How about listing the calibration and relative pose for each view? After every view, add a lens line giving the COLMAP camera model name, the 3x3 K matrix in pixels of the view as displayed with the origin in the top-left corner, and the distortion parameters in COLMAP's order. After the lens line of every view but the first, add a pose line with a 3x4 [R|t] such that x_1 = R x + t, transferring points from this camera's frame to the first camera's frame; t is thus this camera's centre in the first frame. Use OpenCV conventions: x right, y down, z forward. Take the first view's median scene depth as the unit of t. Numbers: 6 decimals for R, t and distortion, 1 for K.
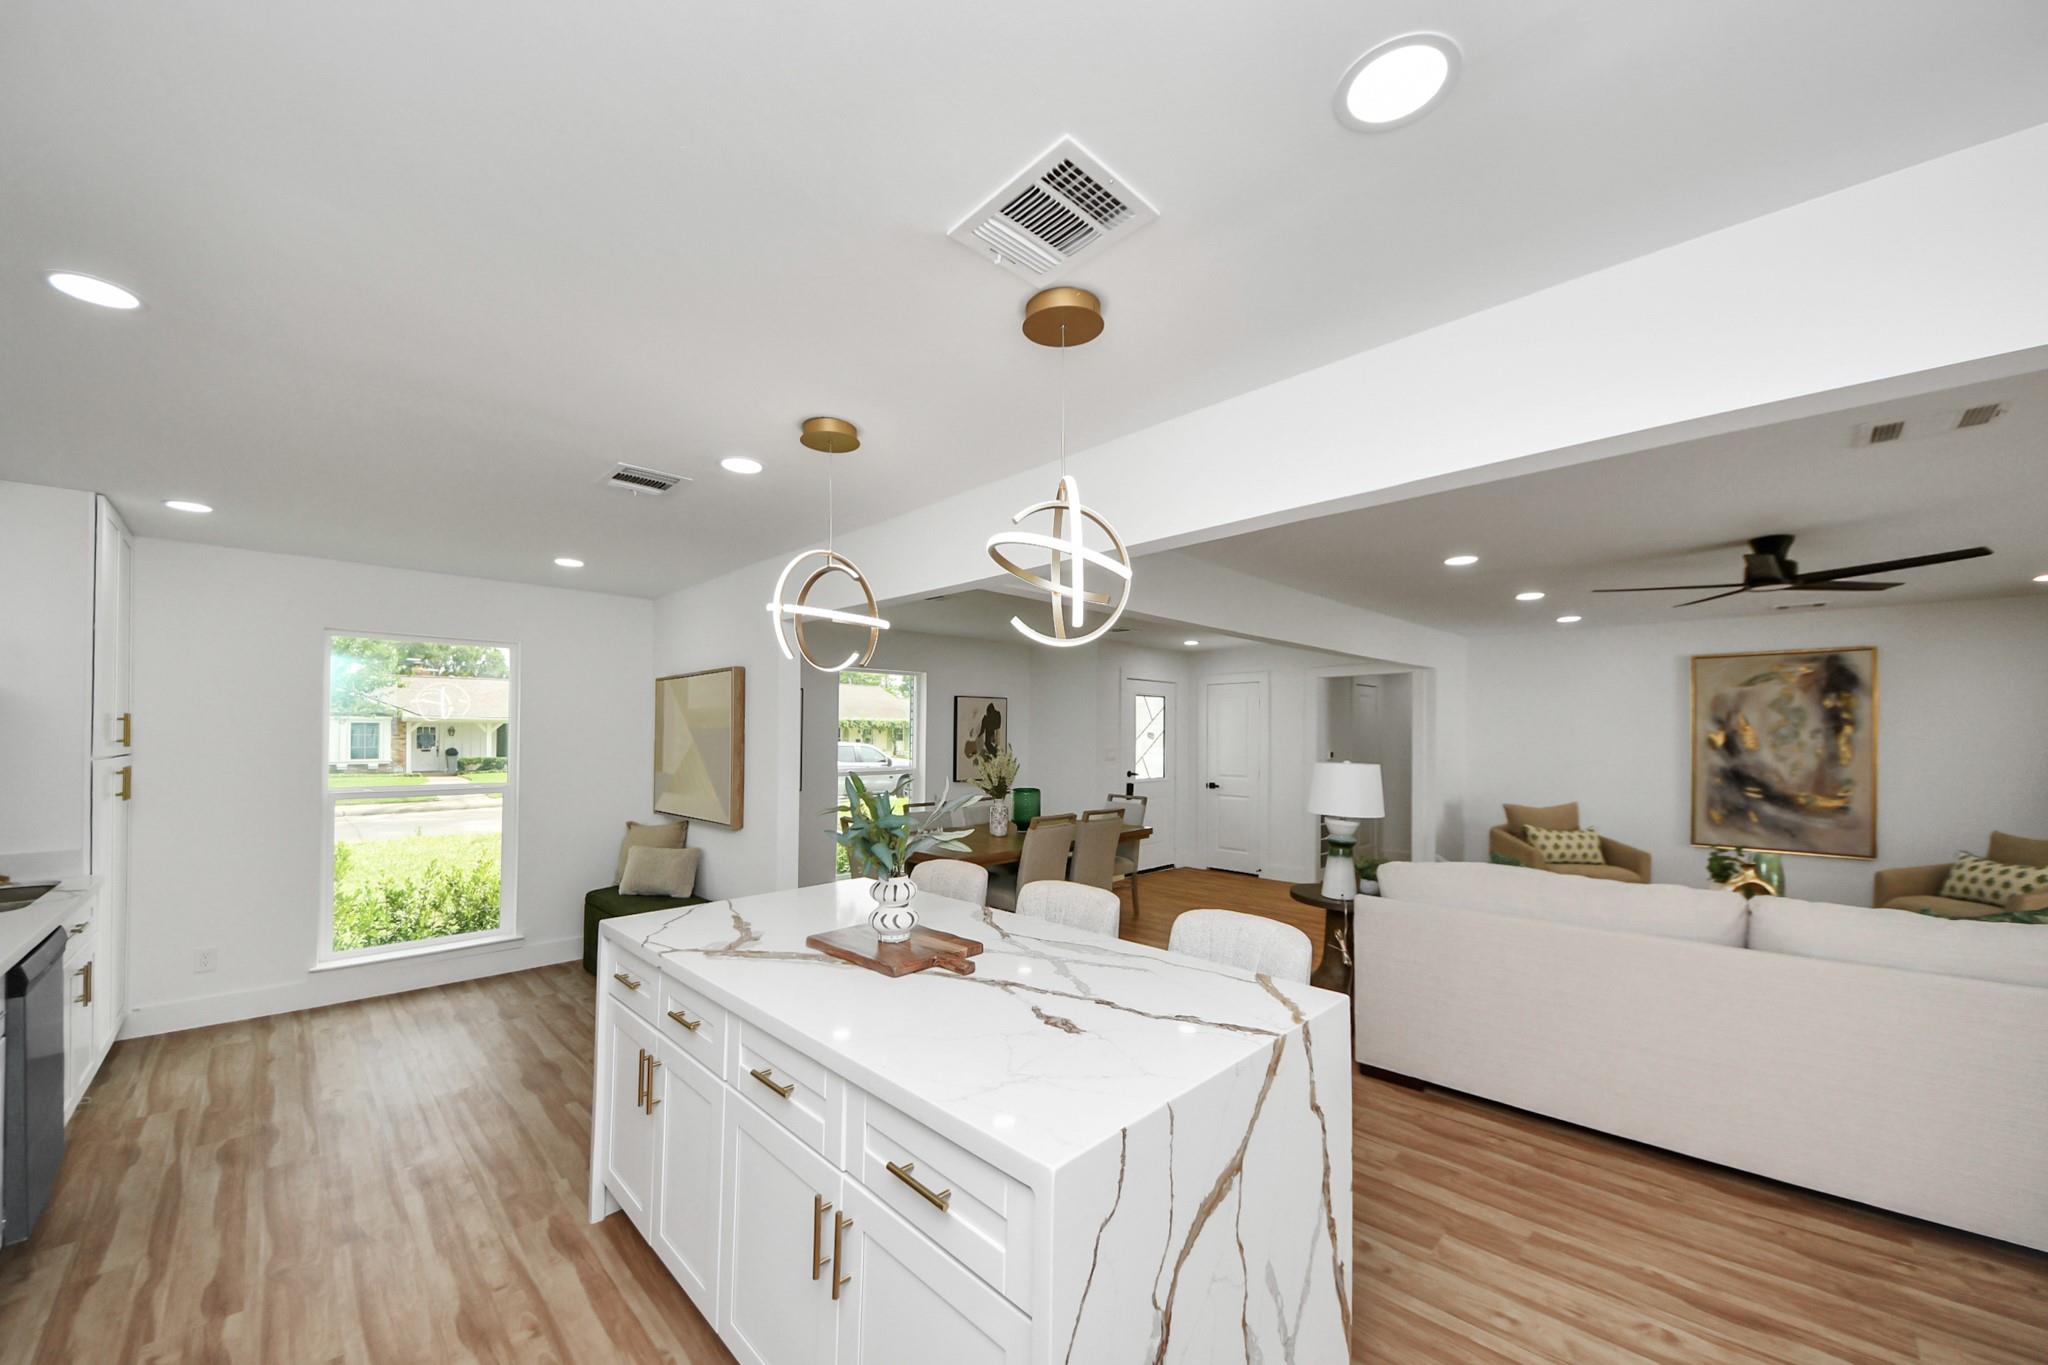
lens RADIAL K [[753.7, 0, 1018.9], [0, 753.7, 709.4], [0, 0, 1]] dist [0.025165, -0.016968]
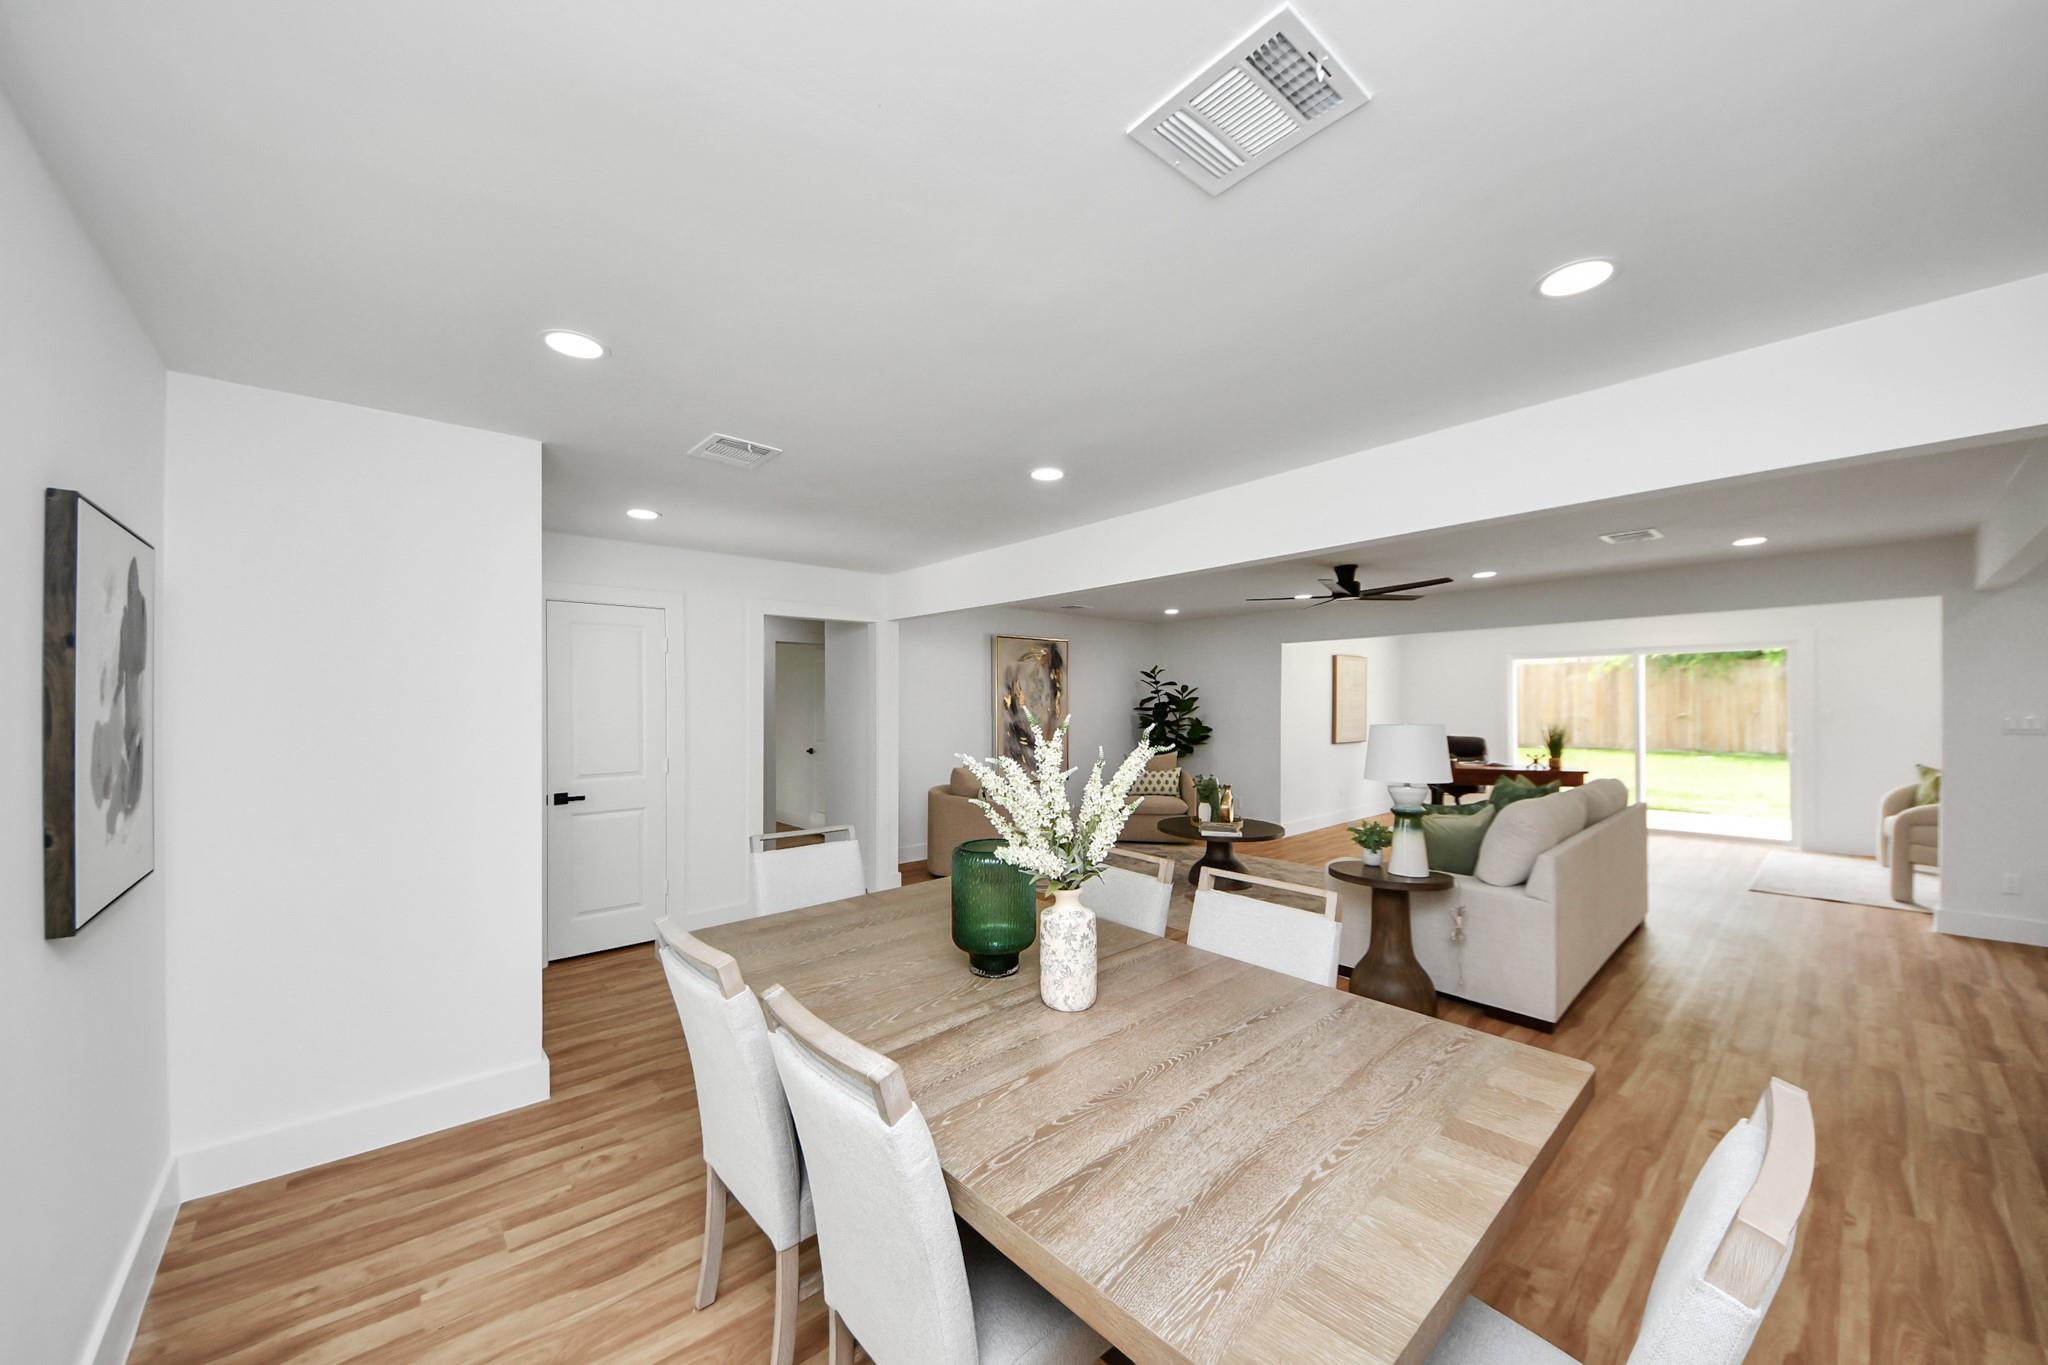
lens RADIAL K [[735.6, 0, 1012.6], [0, 735.6, 704.6], [0, 0, 1]] dist [0.015955, -0.014011]
pose [[0.077434, -0.007897, 0.996966, -0.386717], [-0.029066, 0.999526, 0.010175, 0.037611], [-0.996574, -0.029766, 0.077168, 1.068106]]
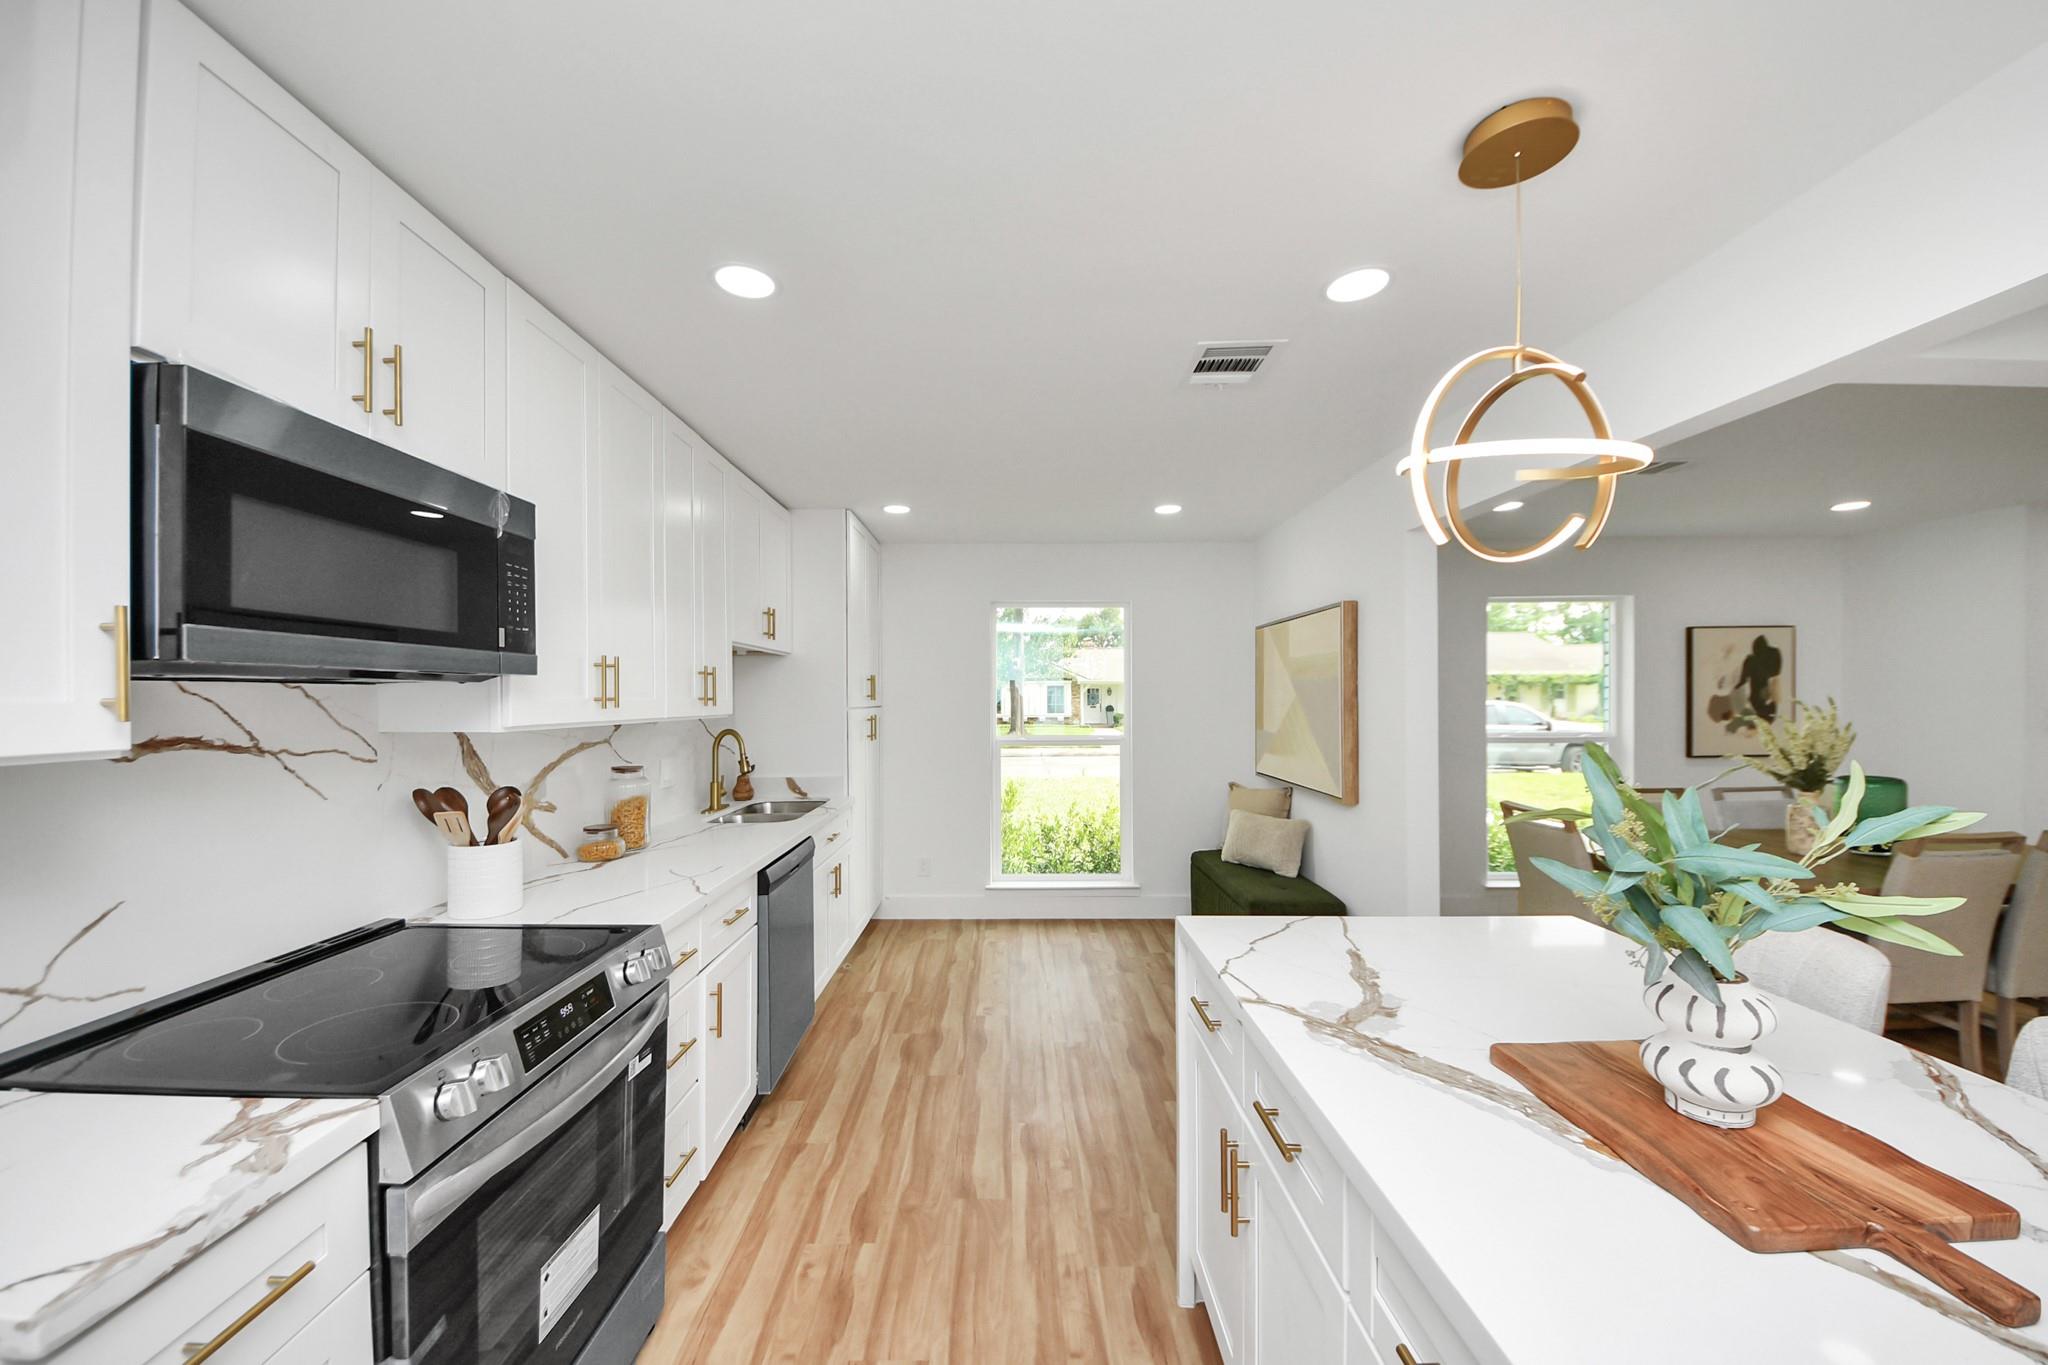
lens RADIAL K [[749.0, 0, 1005.1], [0, 749.0, 675.7], [0, 0, 1]] dist [0.050786, -0.035410]
pose [[0.708948, -0.023275, -0.704876, -0.054507], [0.030368, 0.999536, -0.002461, 0.010992], [0.704606, -0.019661, 0.709326, 0.148822]]
